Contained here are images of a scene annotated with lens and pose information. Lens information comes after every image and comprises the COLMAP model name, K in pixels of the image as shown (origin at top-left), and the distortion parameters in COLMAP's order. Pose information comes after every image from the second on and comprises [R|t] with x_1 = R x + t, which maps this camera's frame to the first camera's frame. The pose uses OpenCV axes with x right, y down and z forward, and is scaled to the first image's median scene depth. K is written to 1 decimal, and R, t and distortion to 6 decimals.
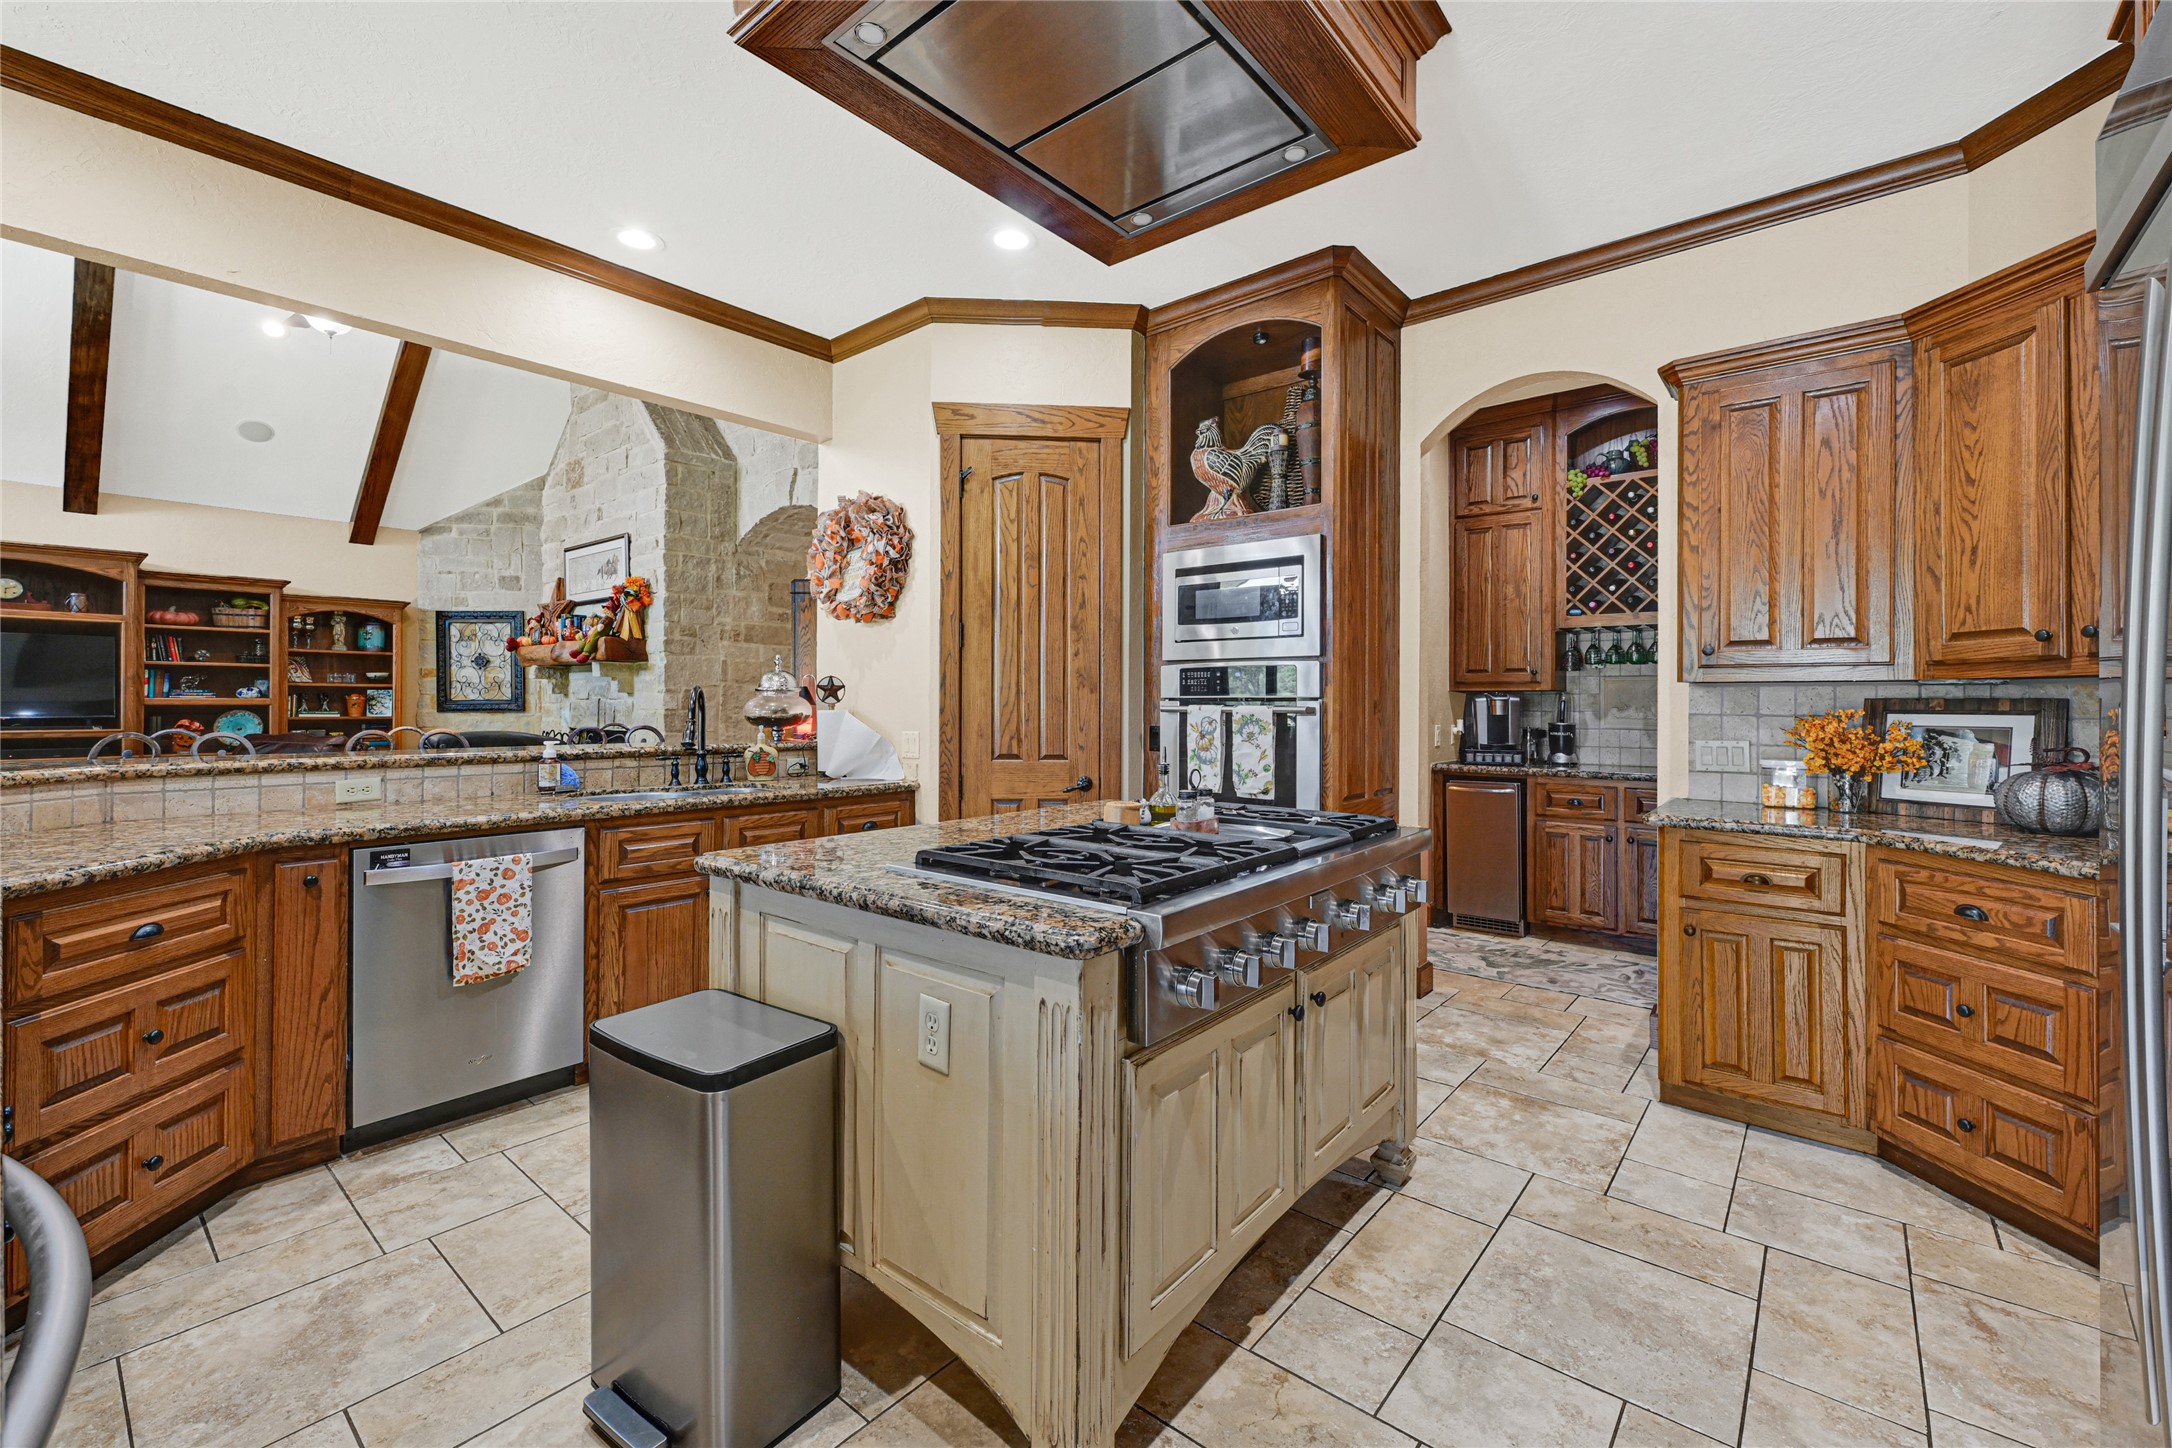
lens RADIAL K [[896.6, 0, 1092.4], [0, 896.6, 699.8], [0, 0, 1]] dist [0.002145, -0.000009]
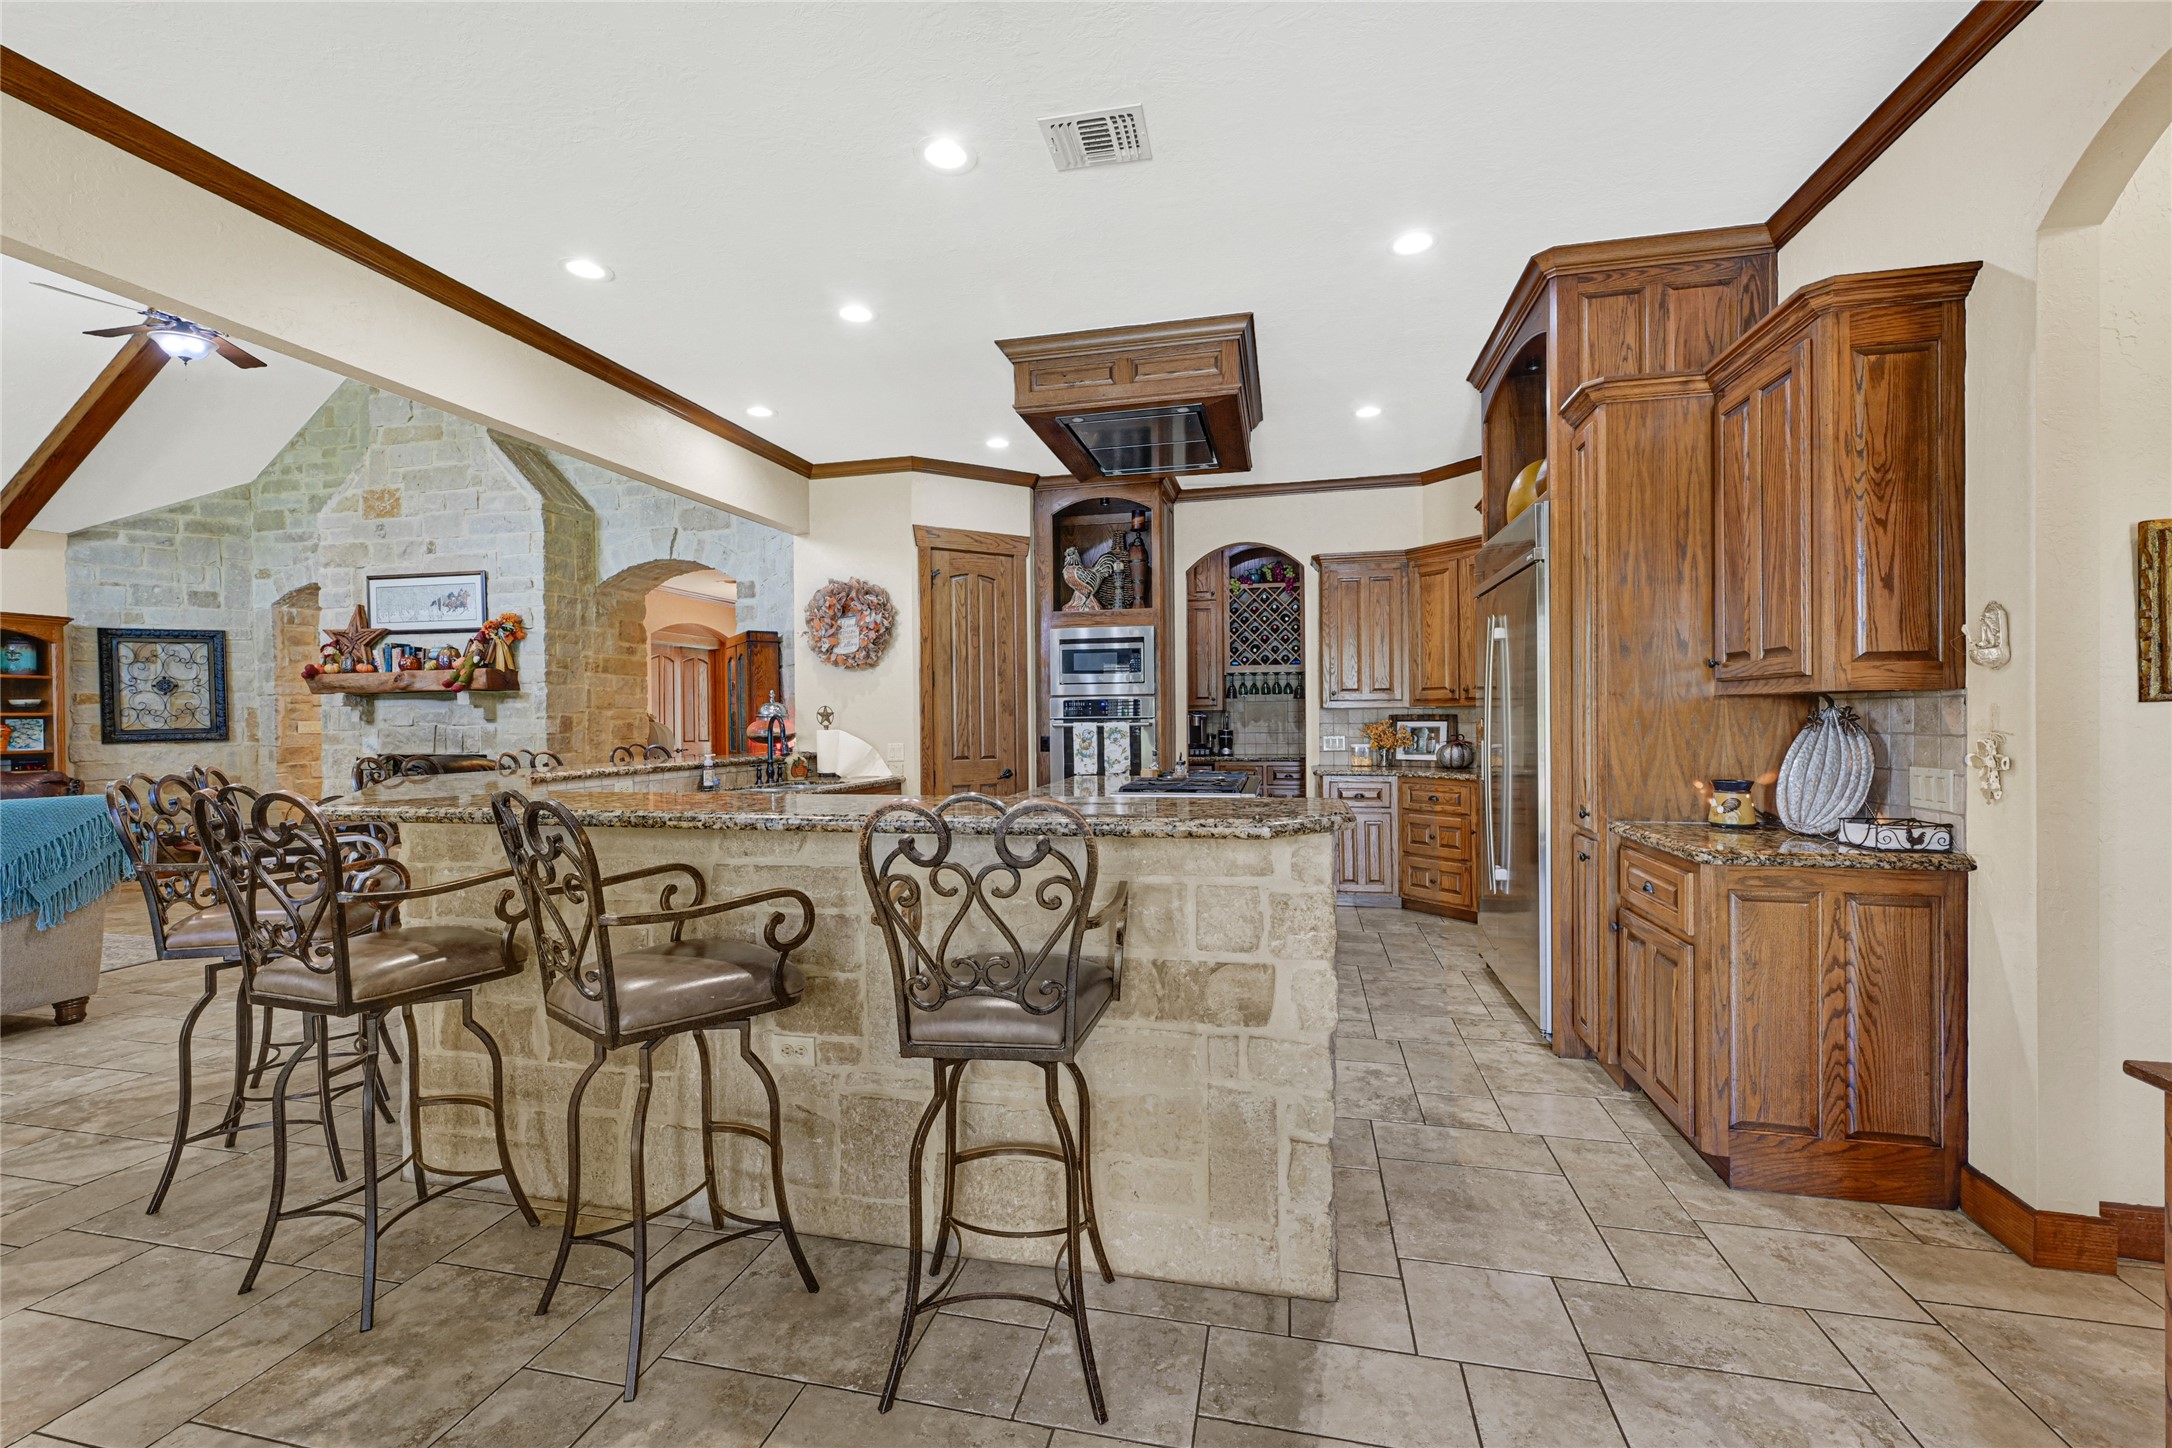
lens RADIAL K [[896.6, 0, 1083.8], [0, 896.6, 723.1], [0, 0, 1]] dist [0.002145, -0.000009]
pose [[0.893262, -0.015499, 0.449270, -0.574940], [0.011703, 0.999868, 0.011227, -0.010879], [-0.449385, -0.004771, 0.893326, -0.454248]]
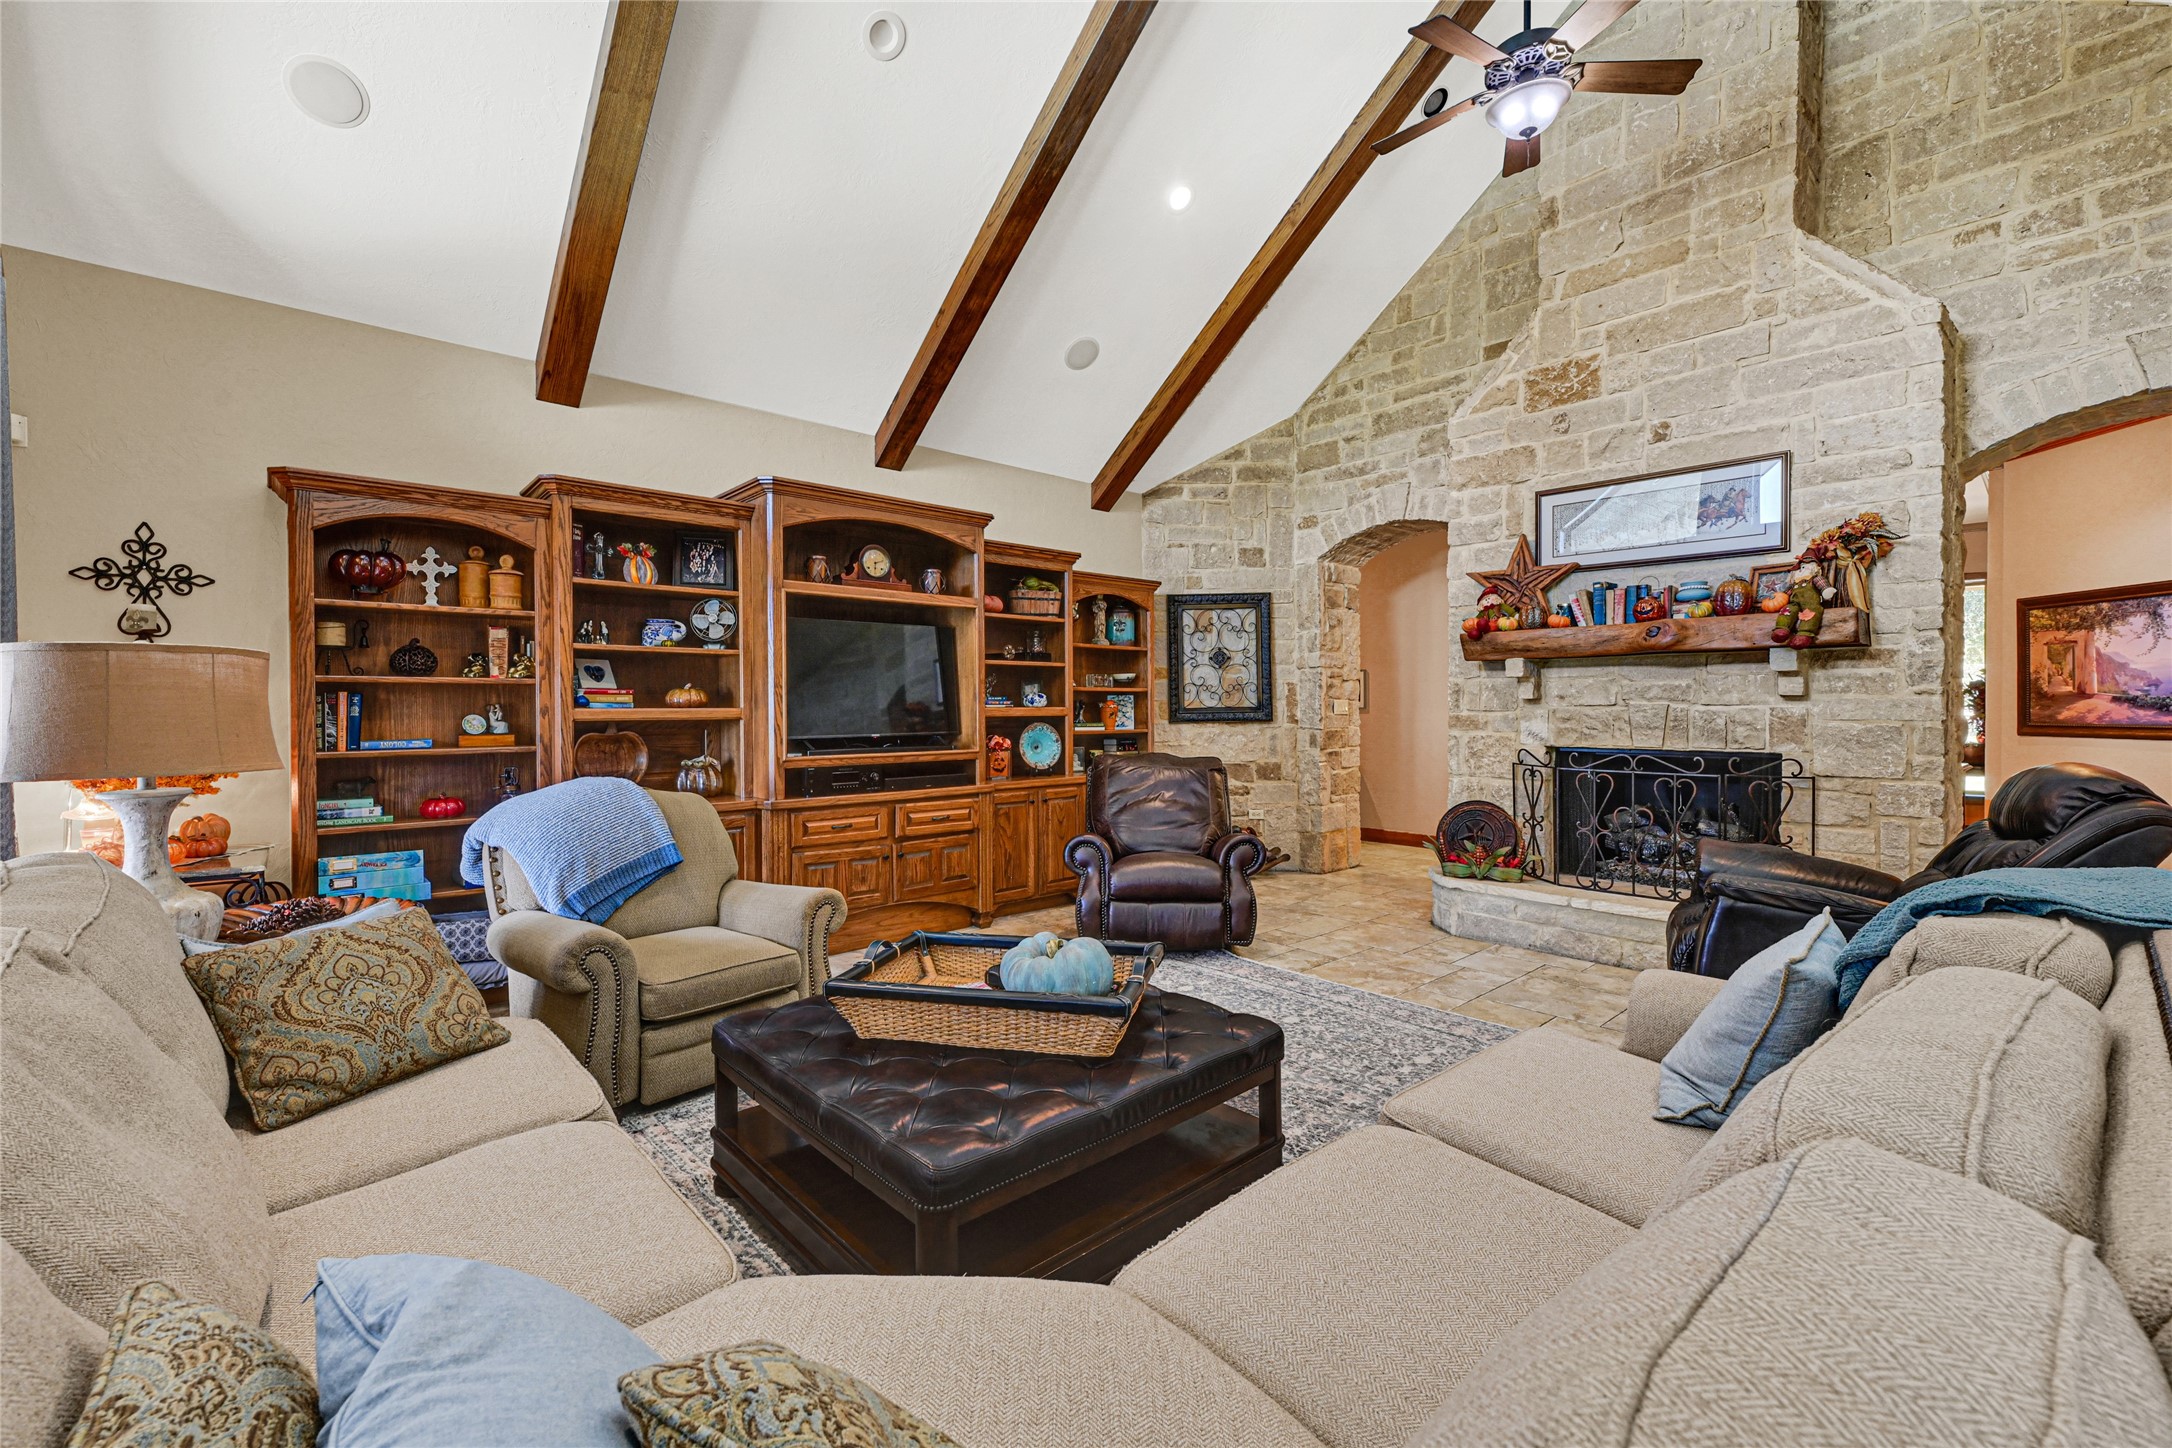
lens RADIAL K [[896.6, 0, 1089.8], [0, 896.6, 715.4], [0, 0, 1]] dist [0.002145, -0.000009]
pose [[0.991587, -0.004776, -0.129351, -1.491913], [0.006507, 0.999895, 0.012961, -0.007955], [0.129276, -0.013694, 0.991514, 0.447976]]
